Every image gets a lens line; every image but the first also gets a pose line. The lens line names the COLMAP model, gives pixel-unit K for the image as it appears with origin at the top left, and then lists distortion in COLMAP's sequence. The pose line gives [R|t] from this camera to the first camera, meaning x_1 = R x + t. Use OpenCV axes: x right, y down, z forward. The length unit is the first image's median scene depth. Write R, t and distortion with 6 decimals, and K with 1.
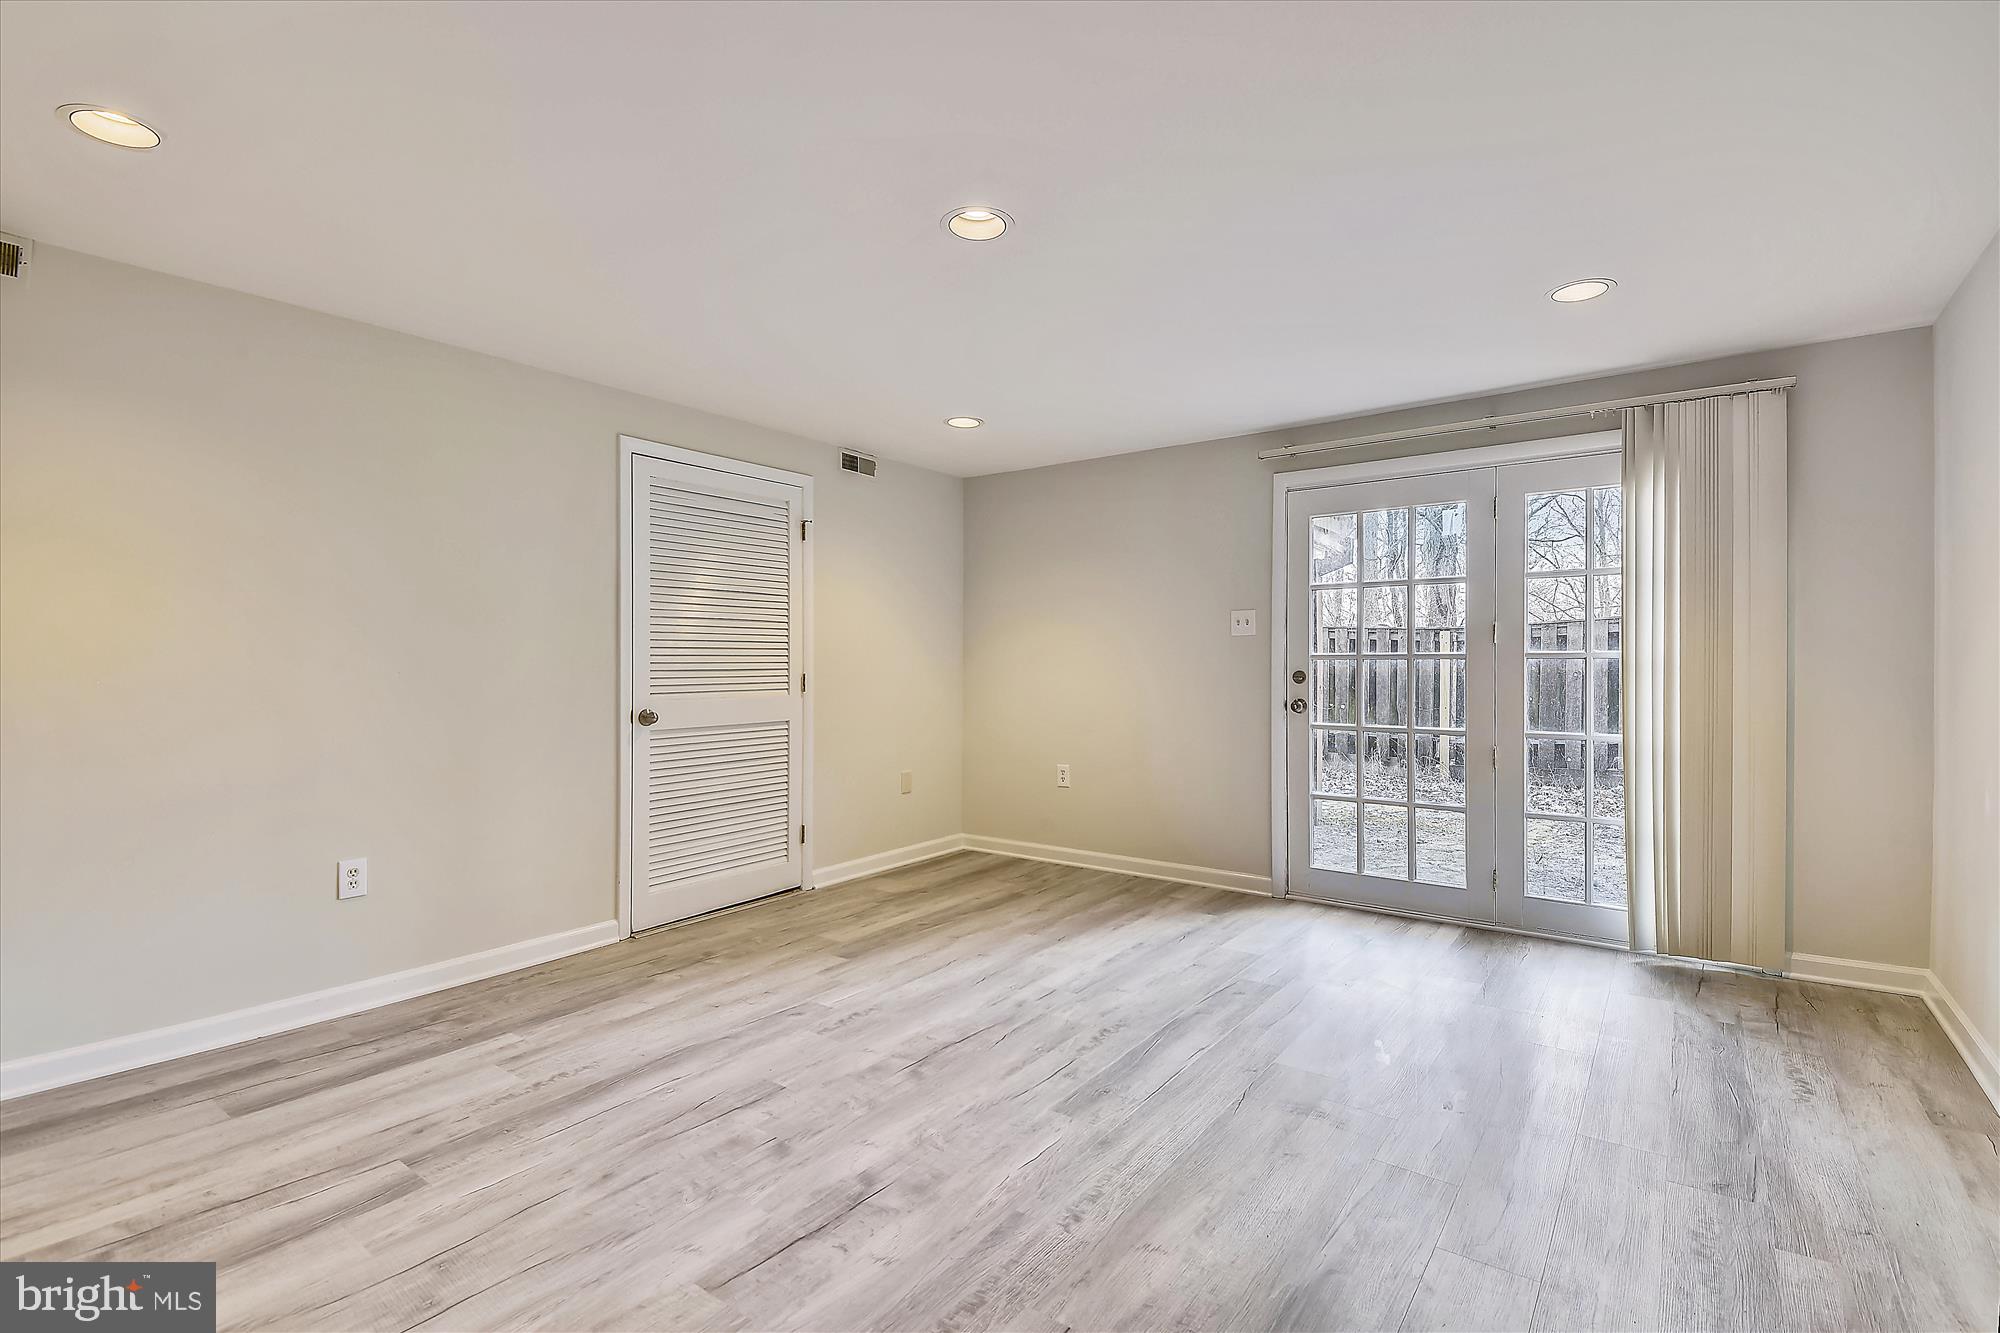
lens RADIAL K [[920.7, 0, 1023.3], [0, 920.7, 663.5], [0, 0, 1]] dist [0.043470, -0.038712]
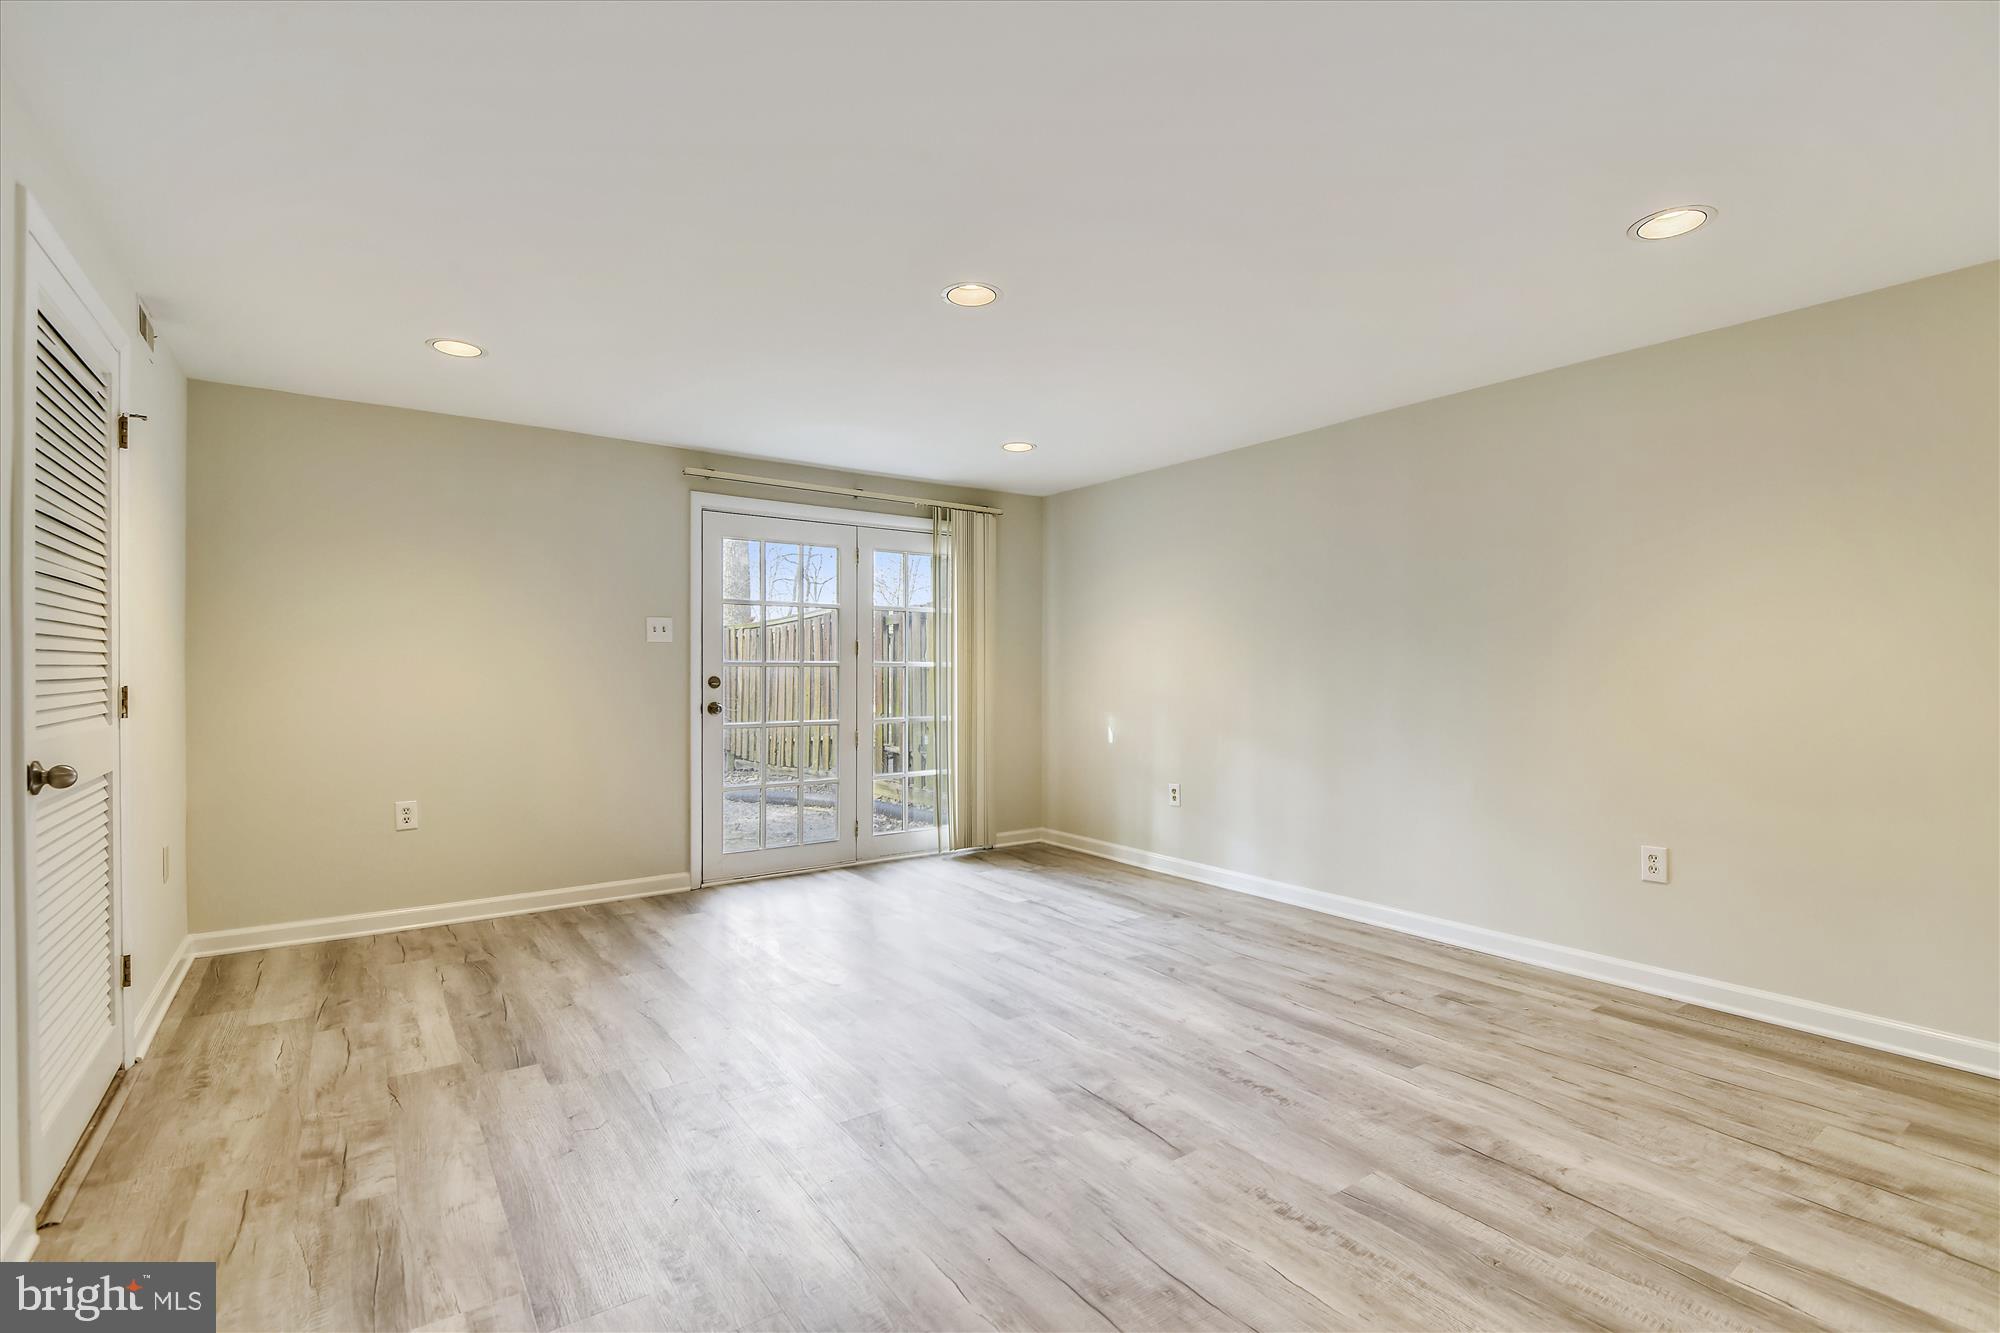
lens RADIAL K [[920.7, 0, 1023.3], [0, 920.7, 663.5], [0, 0, 1]] dist [0.043470, -0.038712]
pose [[0.307466, 0.010114, 0.951505, -0.707633], [0.001800, 0.999936, -0.011210, 0.005996], [-0.951557, 0.005160, 0.307428, 0.354901]]
